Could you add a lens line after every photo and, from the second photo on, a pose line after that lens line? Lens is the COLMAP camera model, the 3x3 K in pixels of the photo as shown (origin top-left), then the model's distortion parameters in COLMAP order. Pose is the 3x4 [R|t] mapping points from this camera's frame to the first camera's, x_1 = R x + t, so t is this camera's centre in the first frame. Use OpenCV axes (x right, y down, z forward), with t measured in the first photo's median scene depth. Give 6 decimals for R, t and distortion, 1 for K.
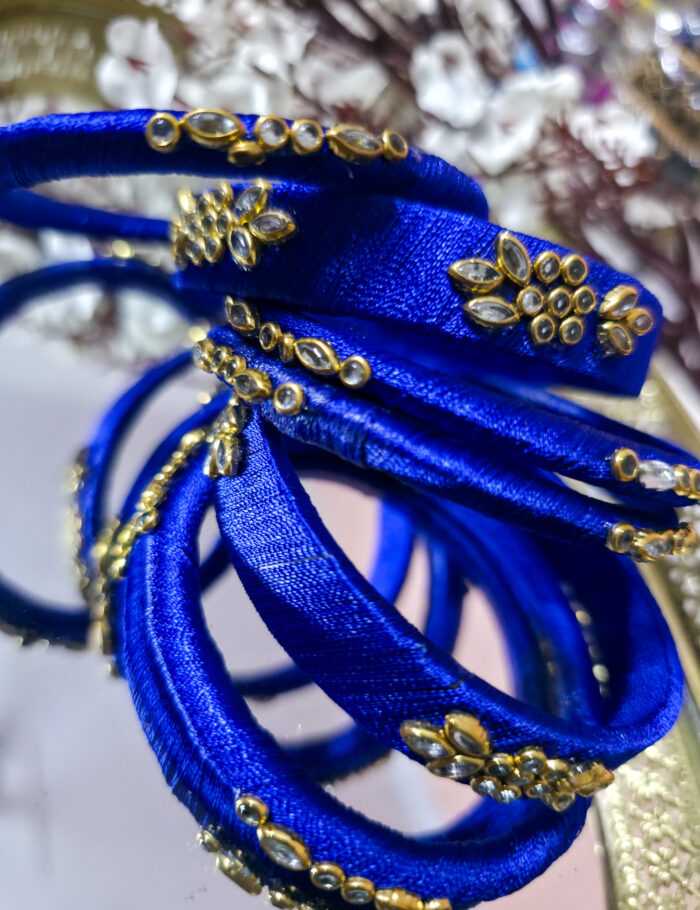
lens RADIAL K [[667.7, 0, 350.2], [0, 667.7, 454.5], [0, 0, 1]] dist [-0.039549, 0.002986]
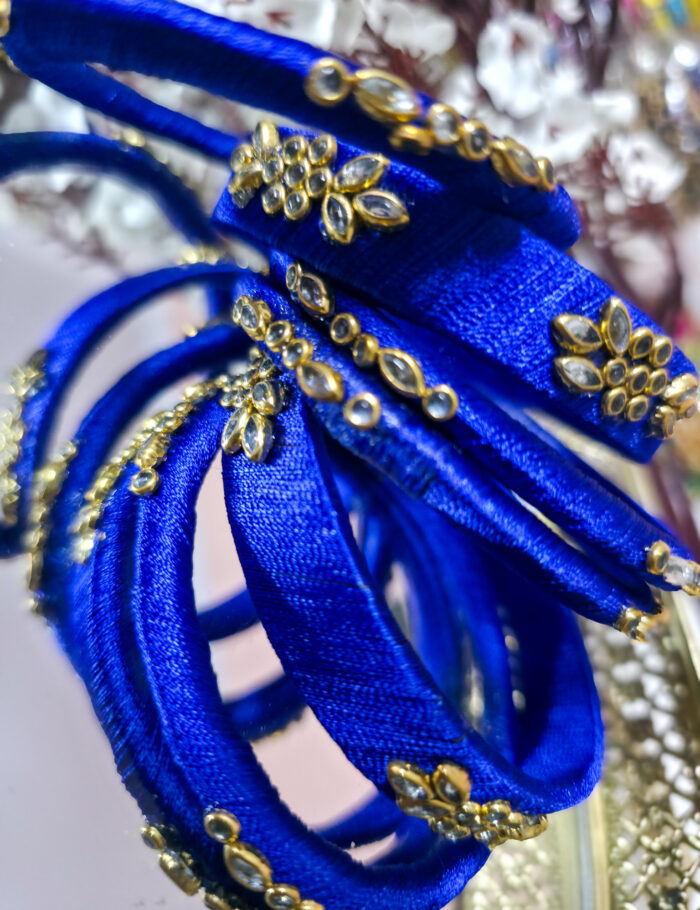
lens RADIAL K [[674.6, 0, 350.4], [0, 674.6, 451.4], [0, 0, 1]] dist [-0.043144, -0.003657]
pose [[0.950752, 0.240951, 0.194971, -0.266382], [-0.259939, 0.962460, 0.078124, -0.095850], [-0.168827, -0.124957, 0.977693, 0.090239]]
